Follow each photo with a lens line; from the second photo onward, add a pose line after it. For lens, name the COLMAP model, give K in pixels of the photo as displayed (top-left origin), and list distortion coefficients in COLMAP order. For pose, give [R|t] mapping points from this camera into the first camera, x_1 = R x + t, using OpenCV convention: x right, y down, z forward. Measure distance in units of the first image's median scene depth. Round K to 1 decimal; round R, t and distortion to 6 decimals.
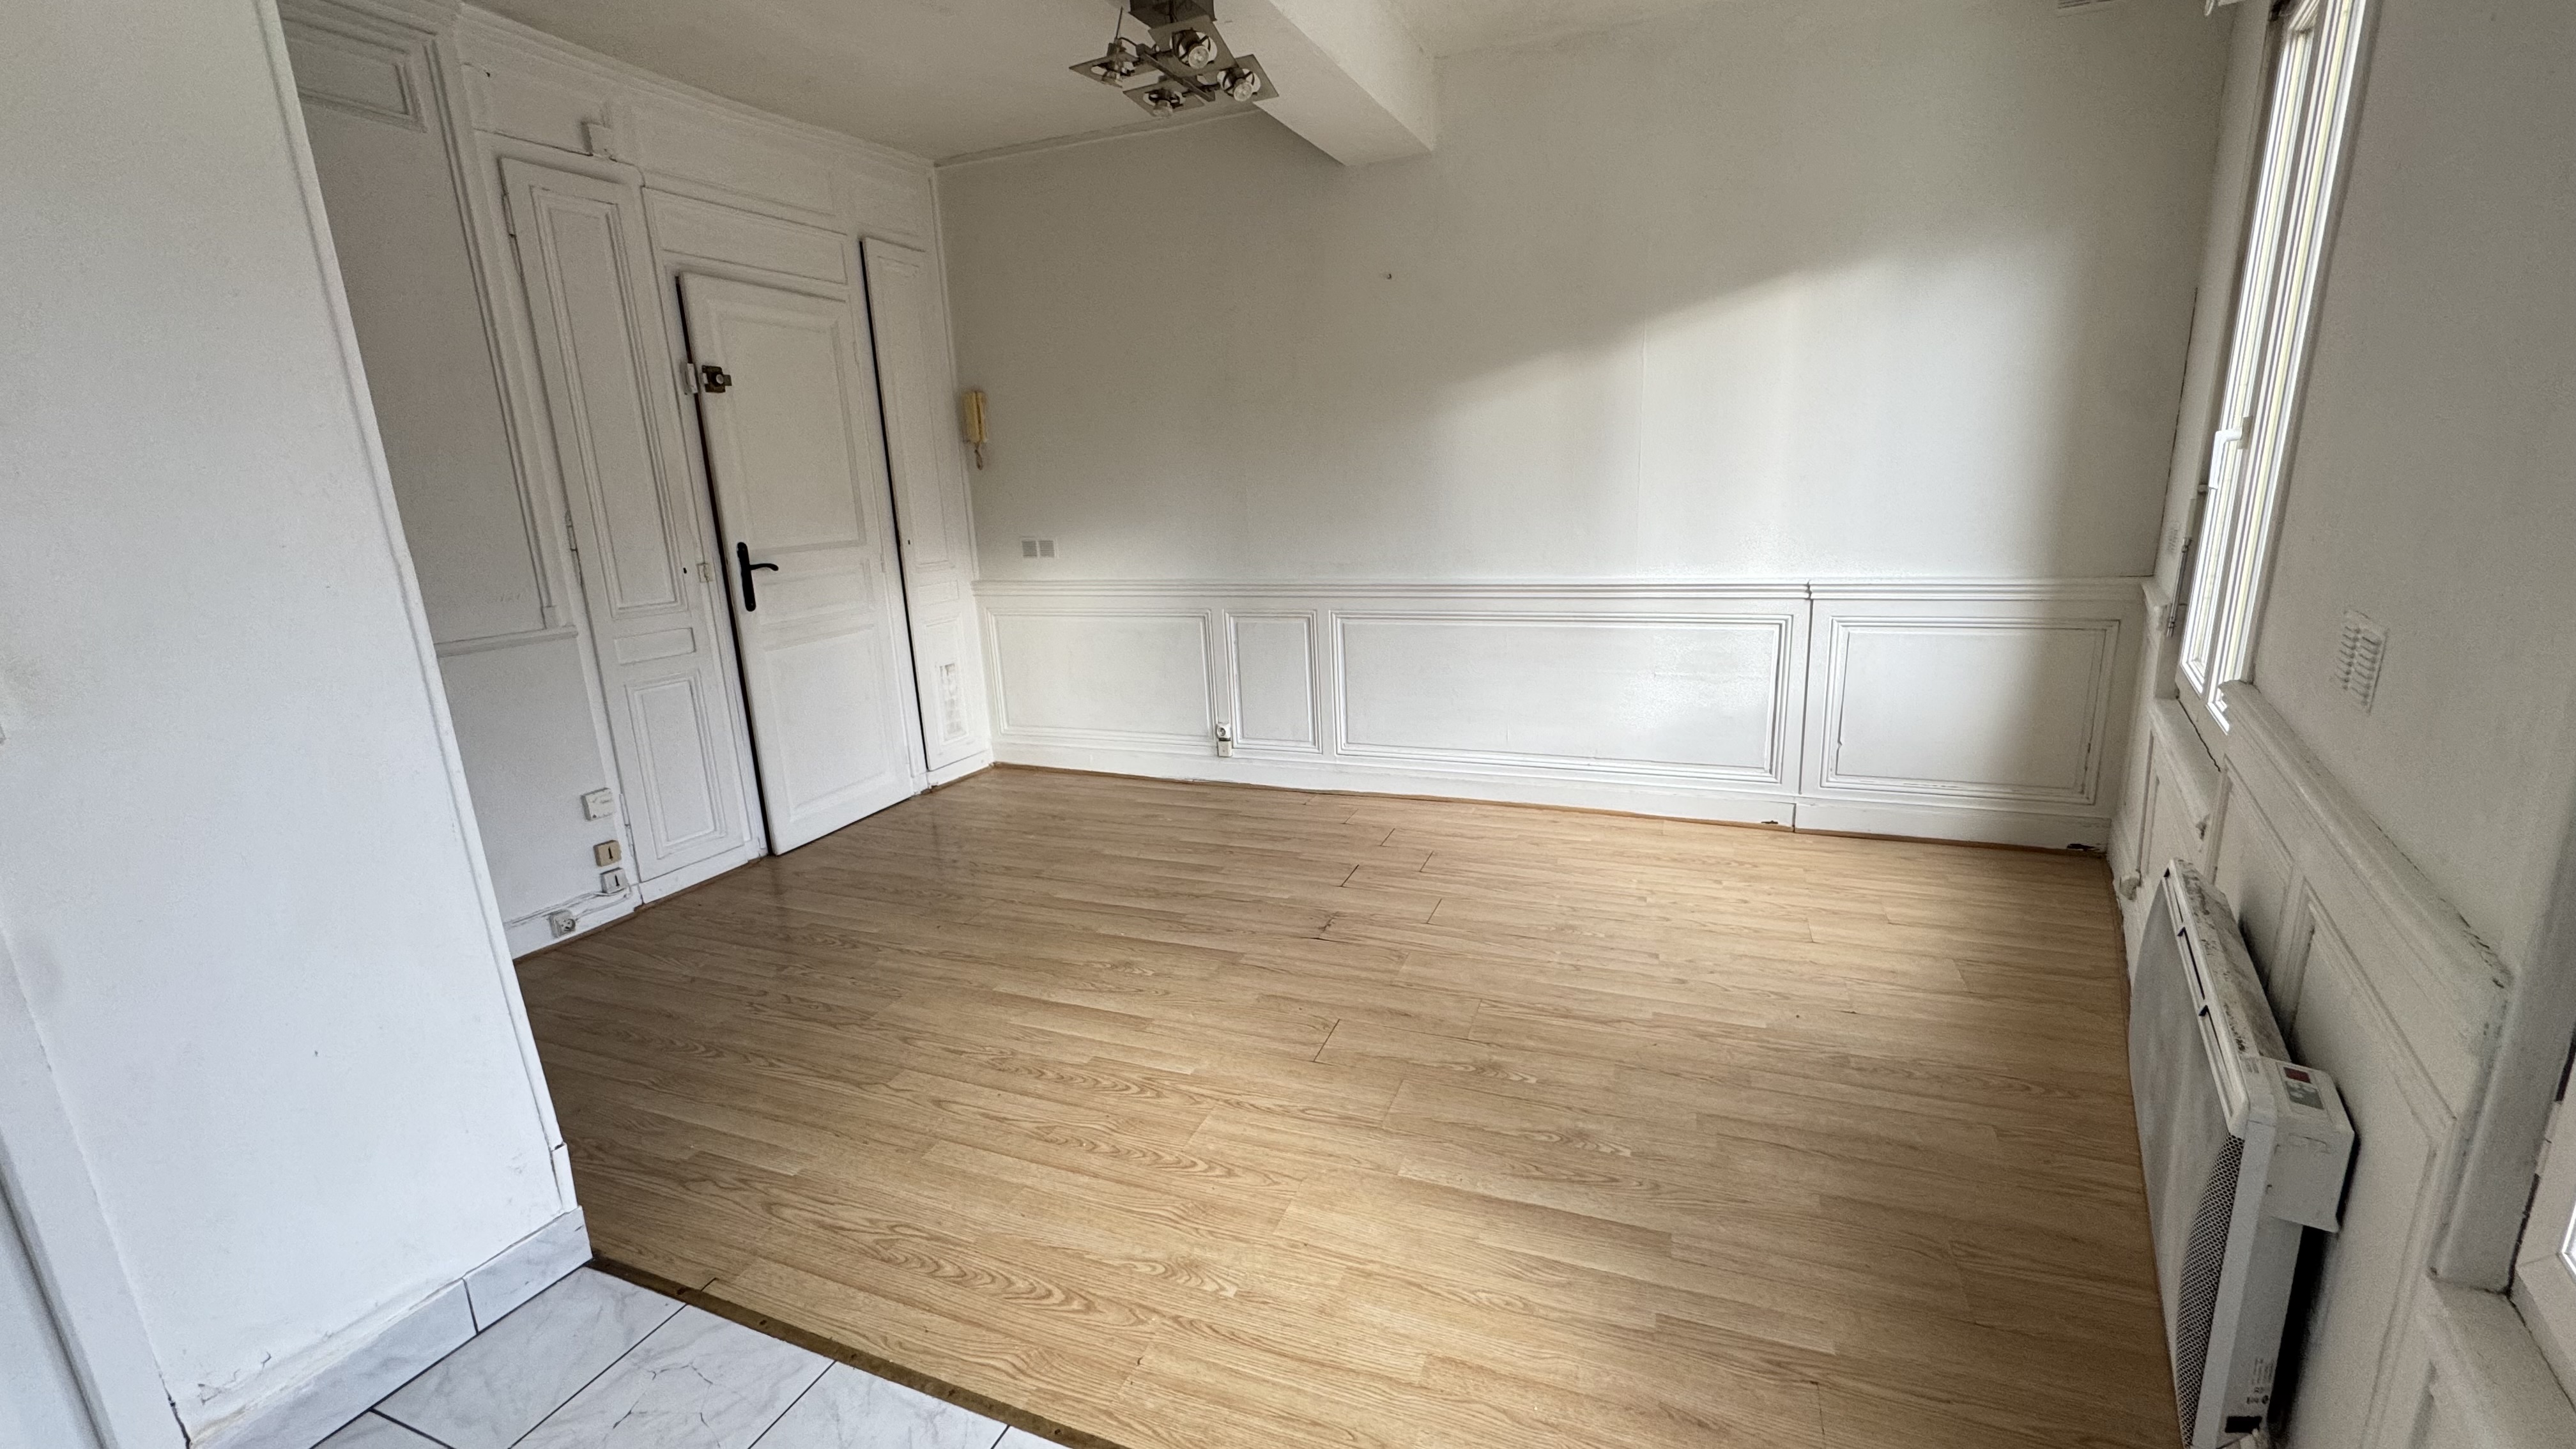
lens RADIAL K [[1021.8, 0, 1286.4], [0, 1021.8, 721.5], [0, 0, 1]] dist [-0.001950, 0.000098]
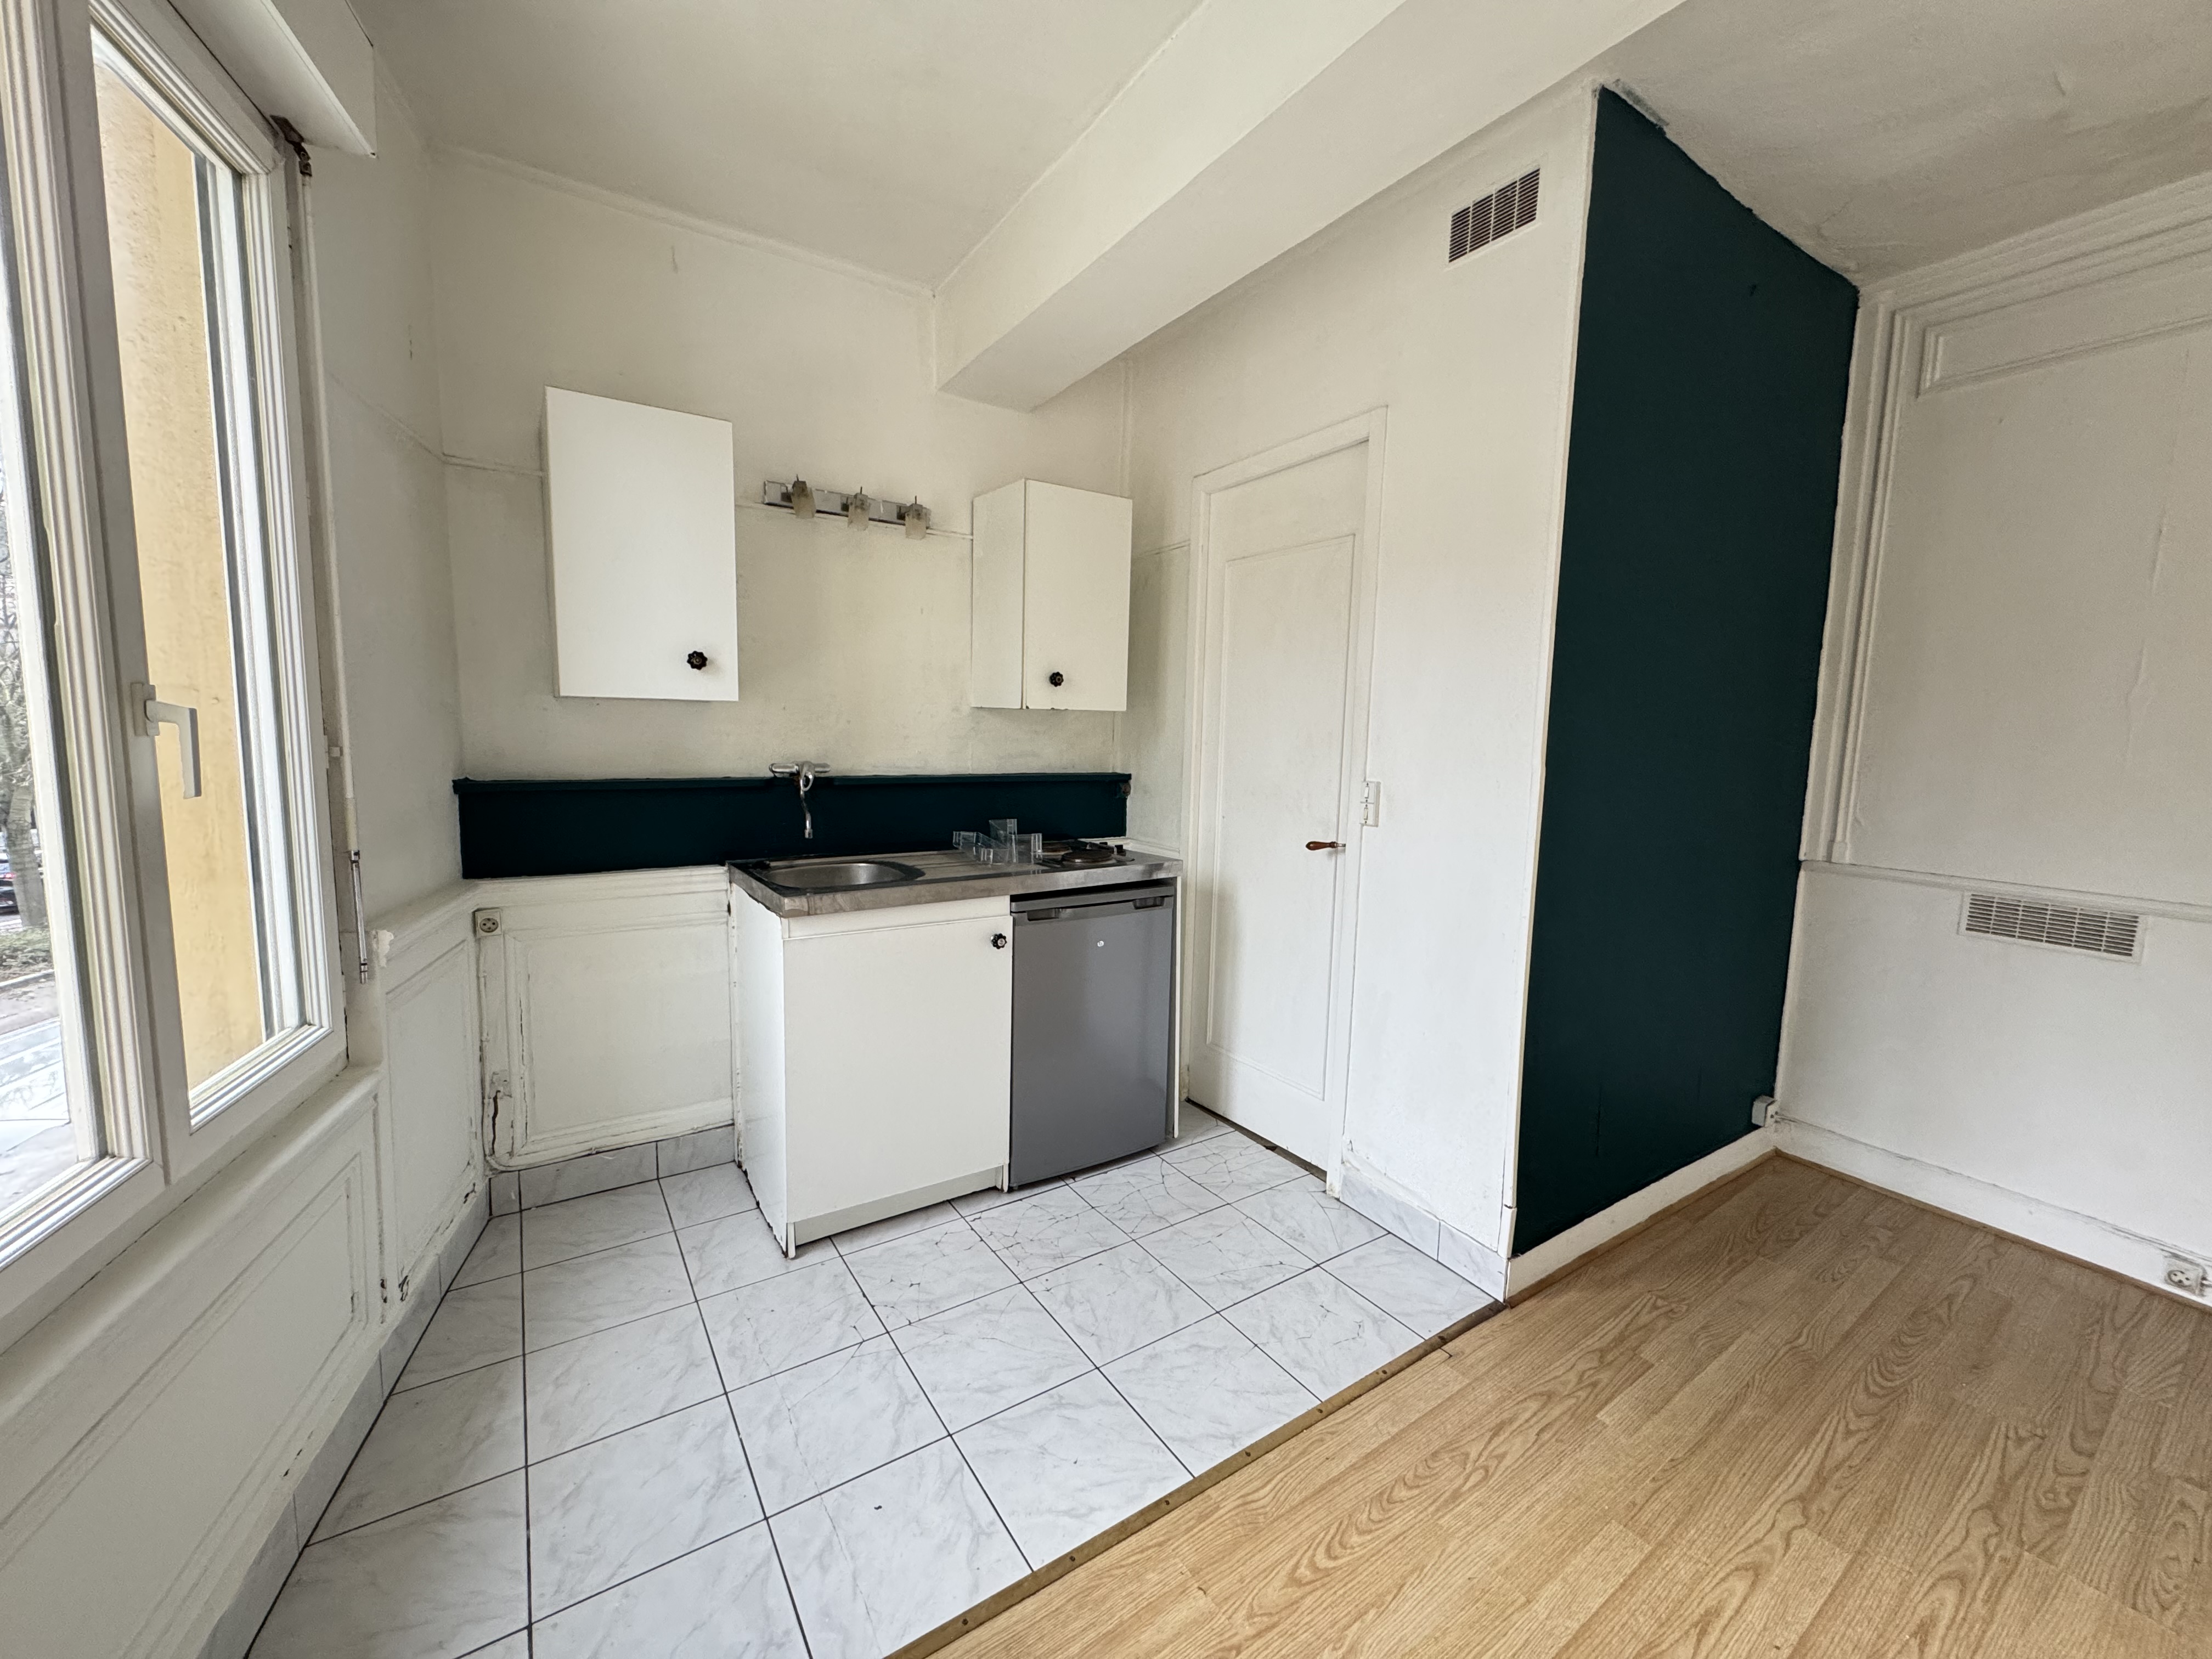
lens RADIAL K [[881.8, 0, 1105.5], [0, 881.8, 825.1], [0, 0, 1]] dist [-0.001791, -0.000614]
pose [[-0.558289, 0.118267, -0.821173, 0.351190], [-0.194495, 0.943548, 0.268122, -0.195261], [0.806526, 0.309404, -0.503771, 0.748066]]
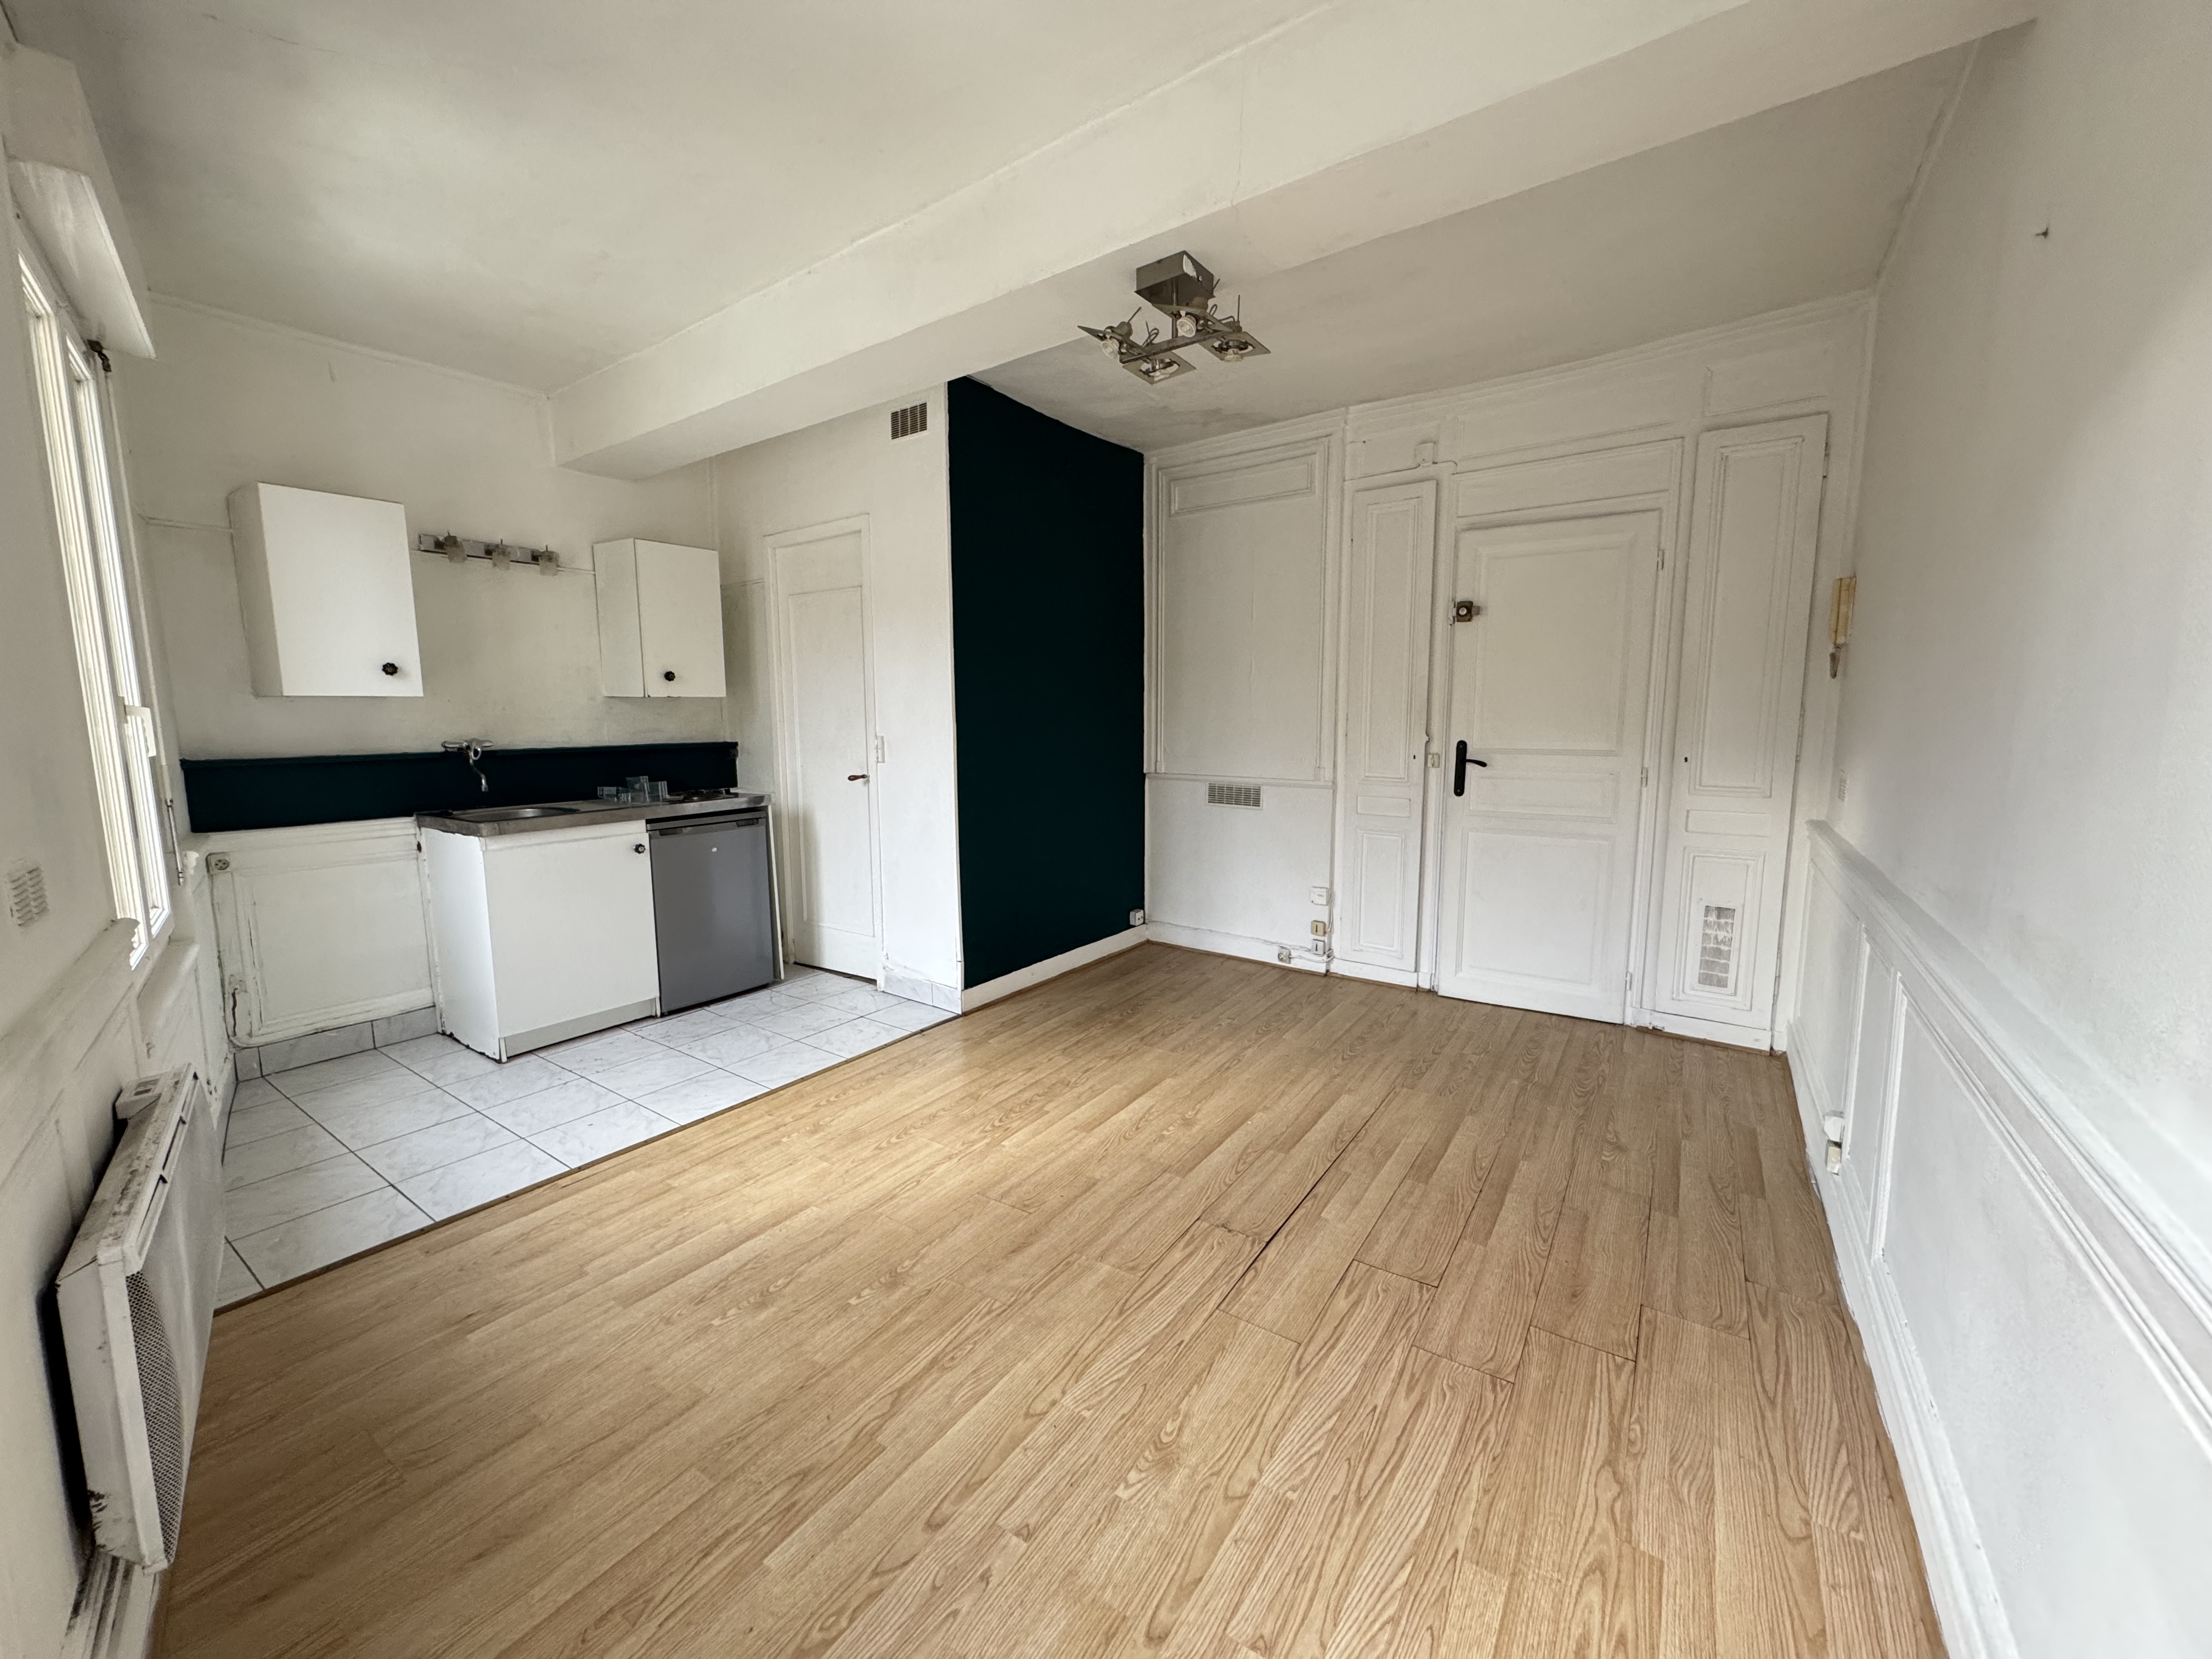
lens RADIAL K [[881.8, 0, 1106.2], [0, 881.8, 824.4], [0, 0, 1]] dist [-0.001791, -0.000614]
pose [[-0.216481, 0.165615, -0.962137, 0.903337], [-0.215264, 0.953155, 0.212503, -0.321068], [0.952259, 0.253116, -0.170689, 1.209510]]
